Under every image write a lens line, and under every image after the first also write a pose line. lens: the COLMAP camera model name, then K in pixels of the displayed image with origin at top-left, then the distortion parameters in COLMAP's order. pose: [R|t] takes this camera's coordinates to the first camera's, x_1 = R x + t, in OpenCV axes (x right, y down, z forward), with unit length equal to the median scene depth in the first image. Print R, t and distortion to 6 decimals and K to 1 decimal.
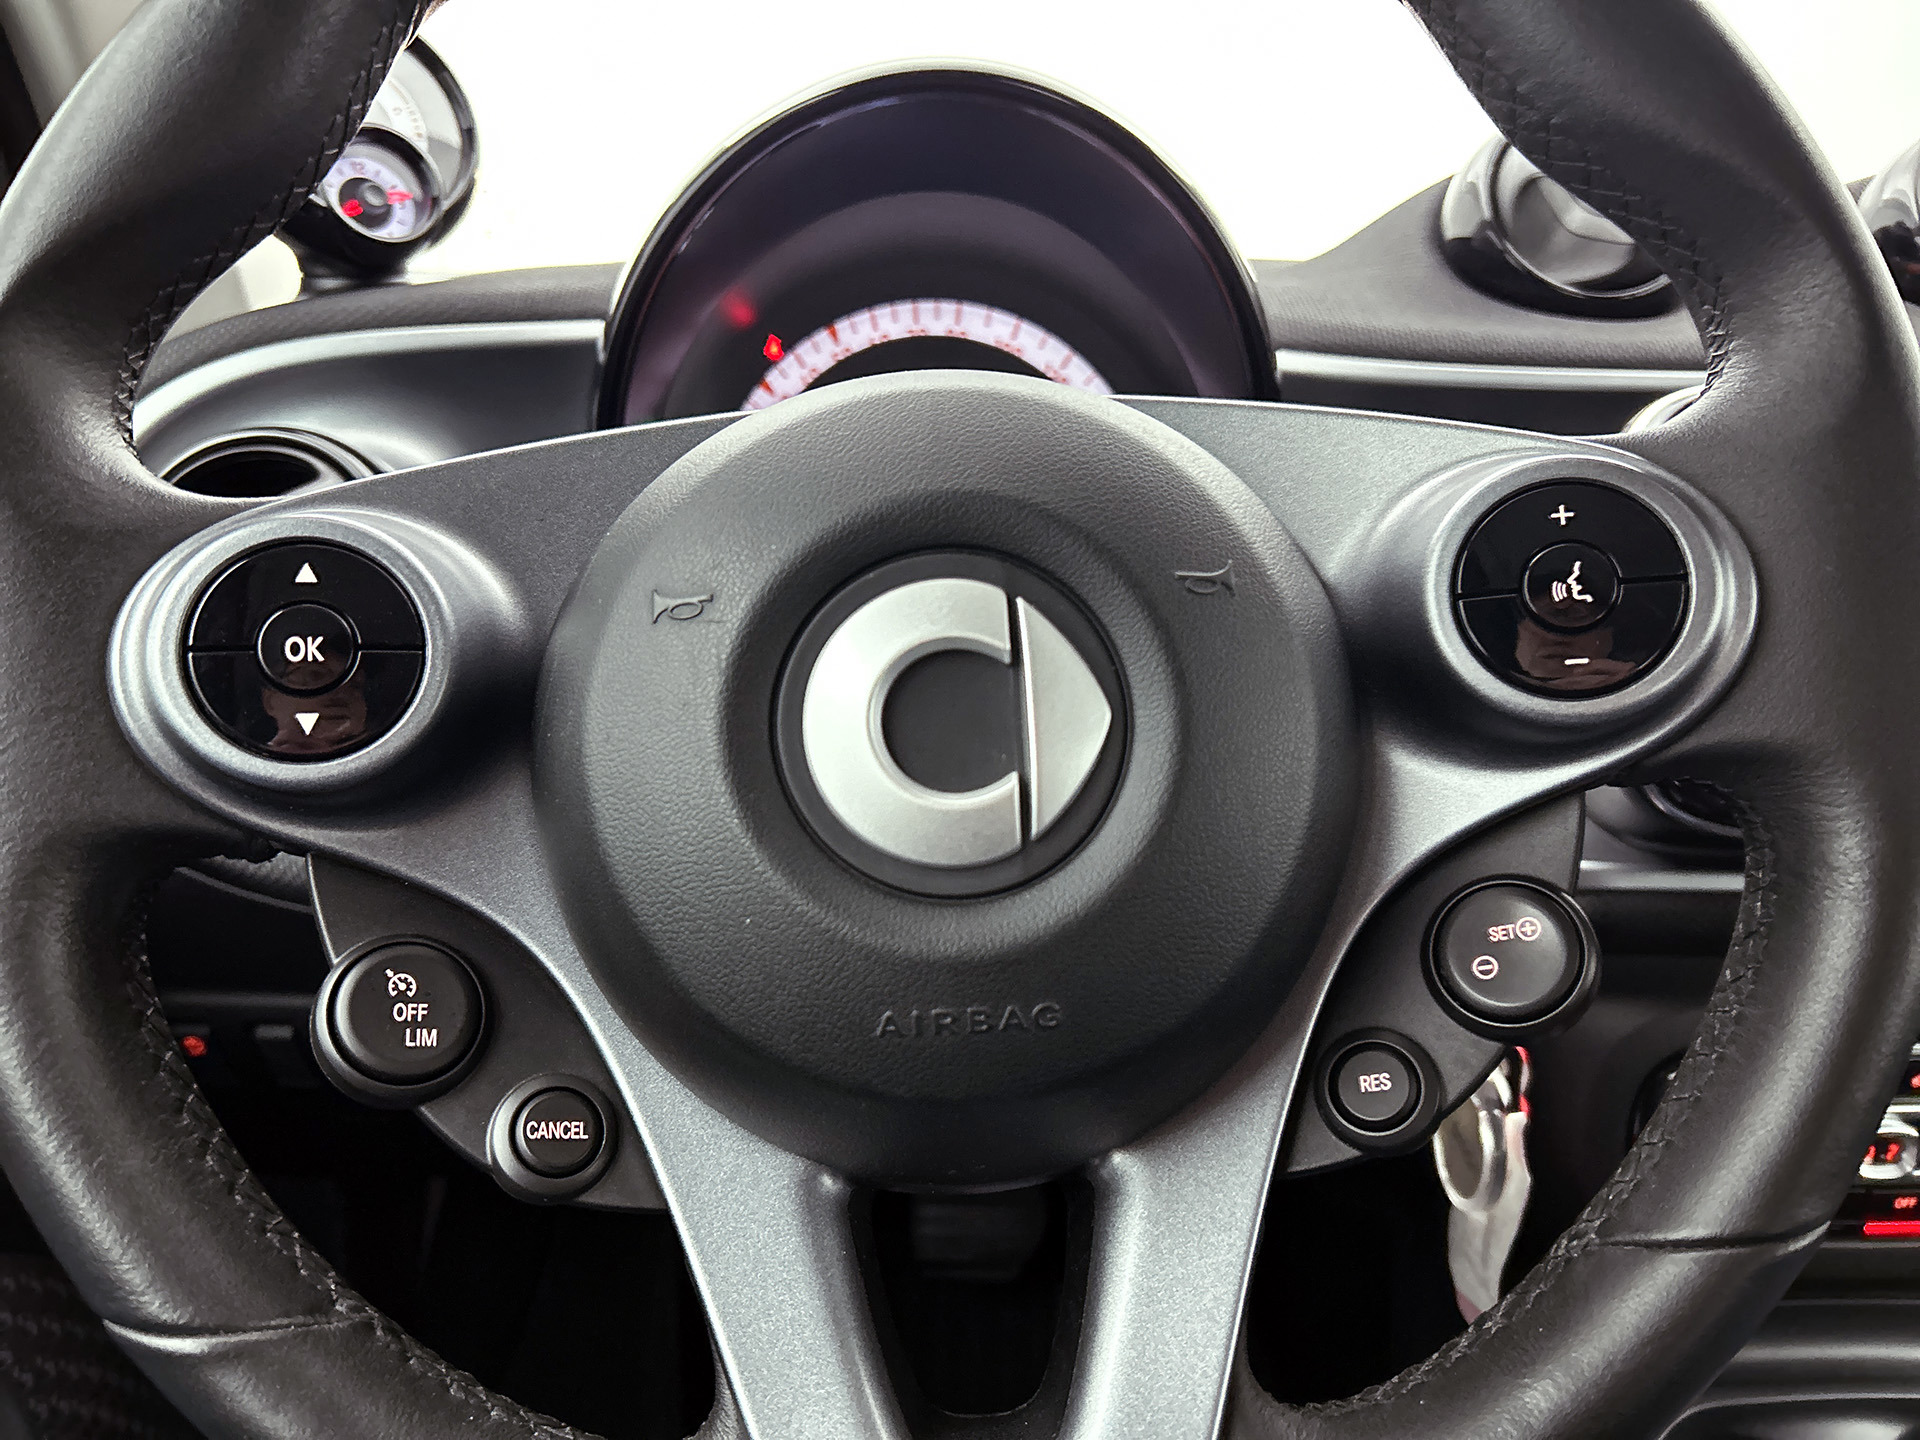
lens RADIAL K [[1472.3, 0, 960.0], [0, 1472.3, 720.0], [0, 0, 1]] dist [0.005456, -0.003006]
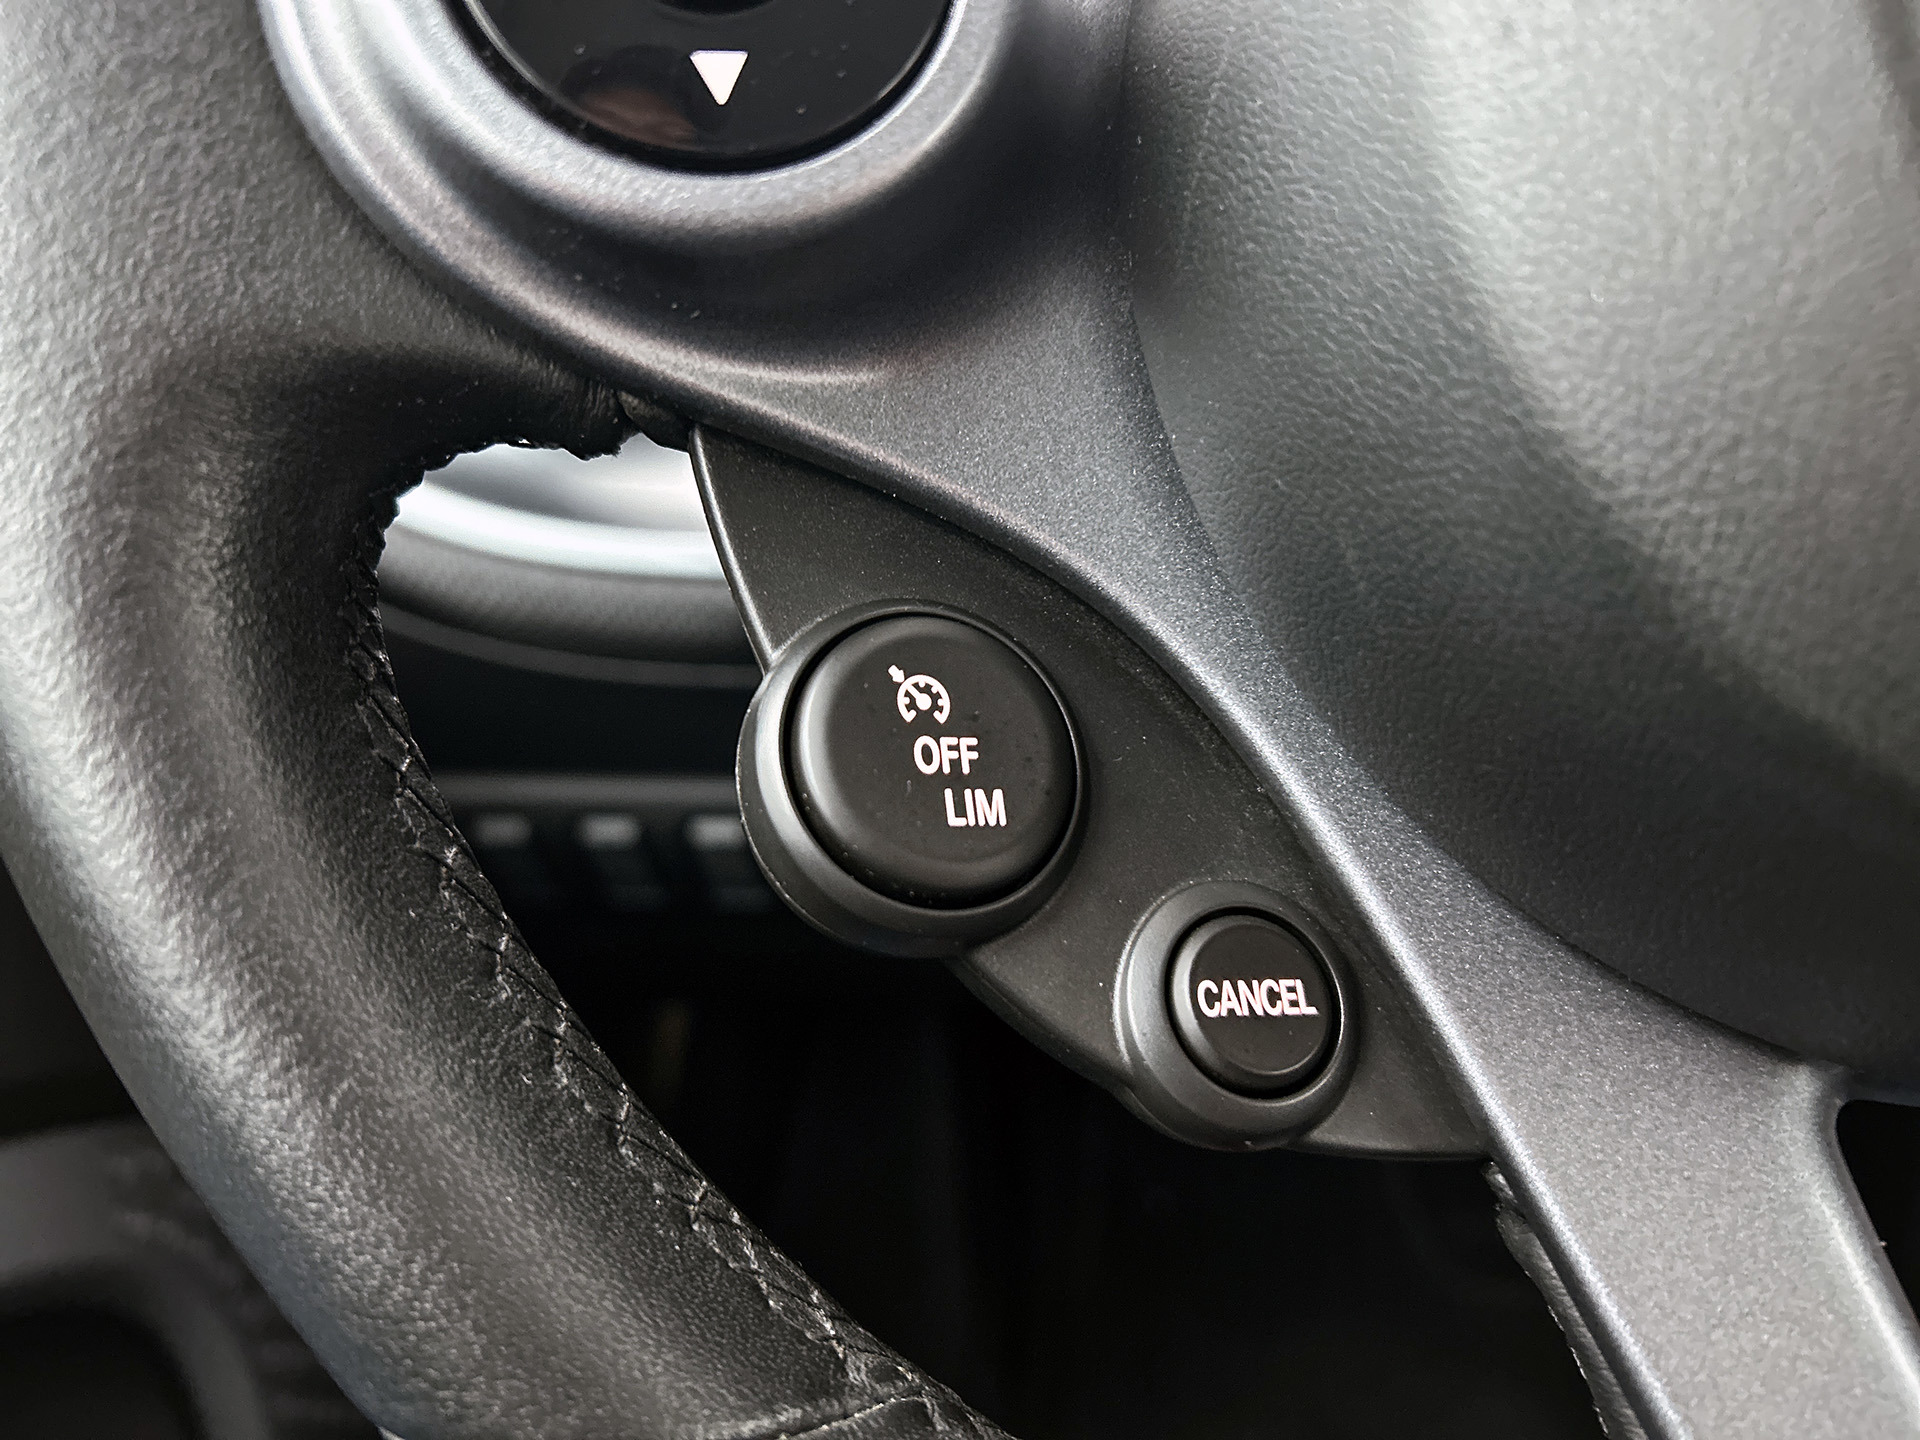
lens RADIAL K [[1501.4, 0, 957.3], [0, 1501.4, 694.3], [0, 0, 1]] dist [0.050548, -0.094756]
pose [[0.996201, -0.025719, -0.083197, -0.333272], [0.035183, 0.992816, 0.114363, 0.126442], [0.079658, -0.116855, 0.989949, 0.538904]]
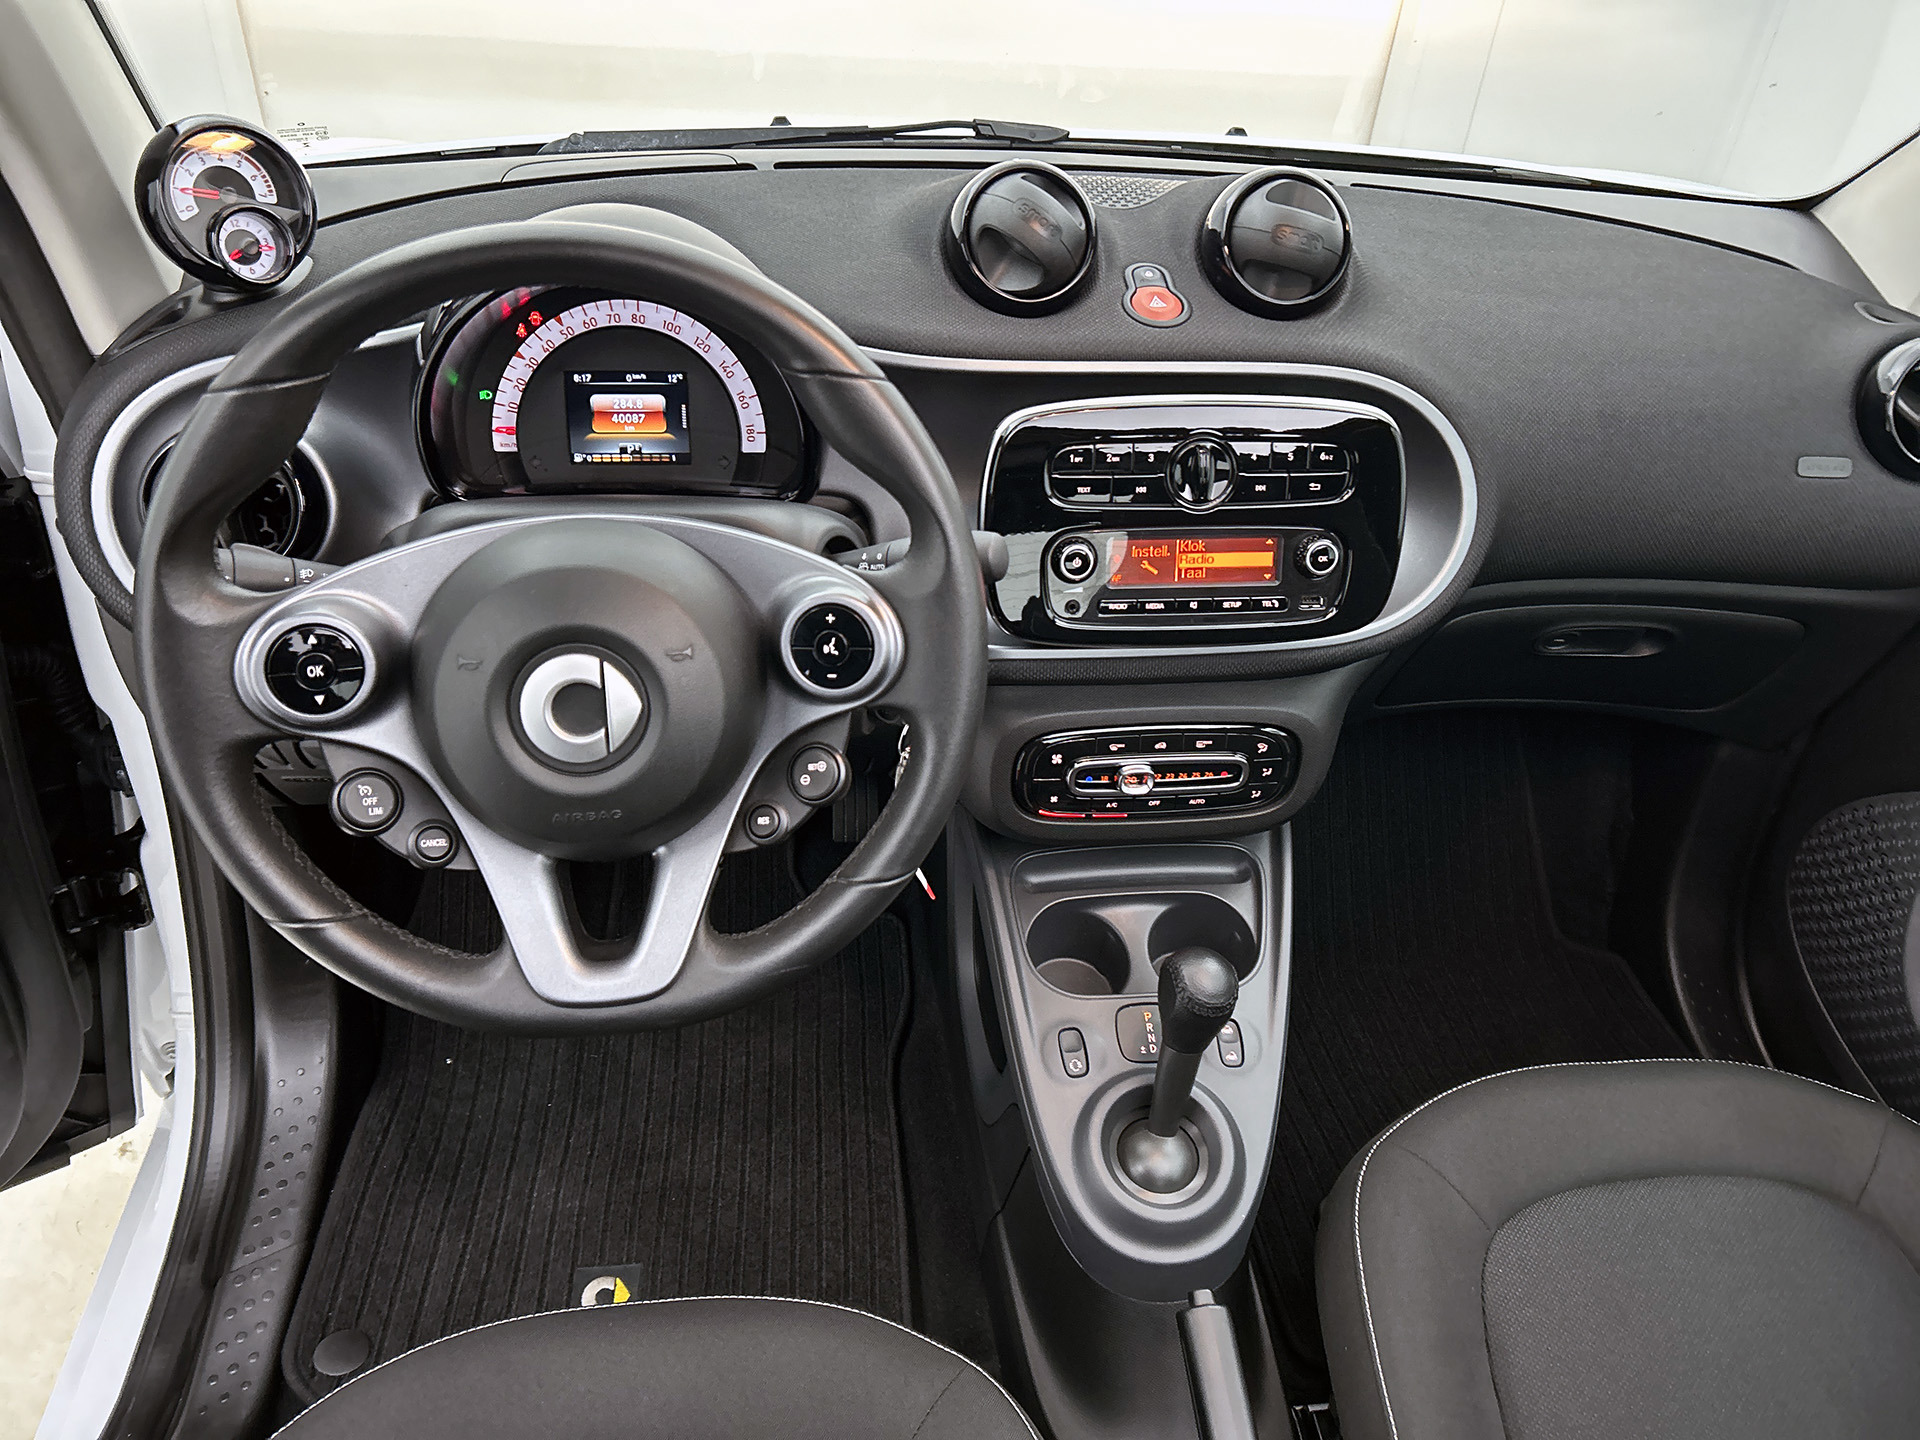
lens RADIAL K [[1501.4, 0, 957.3], [0, 1501.4, 694.3], [0, 0, 1]] dist [0.050548, -0.094756]
pose [[0.994168, 0.005994, 0.107680, 0.353072], [-0.039893, 0.948075, 0.315536, -0.843640], [-0.100197, -0.317991, 0.942784, -1.502358]]
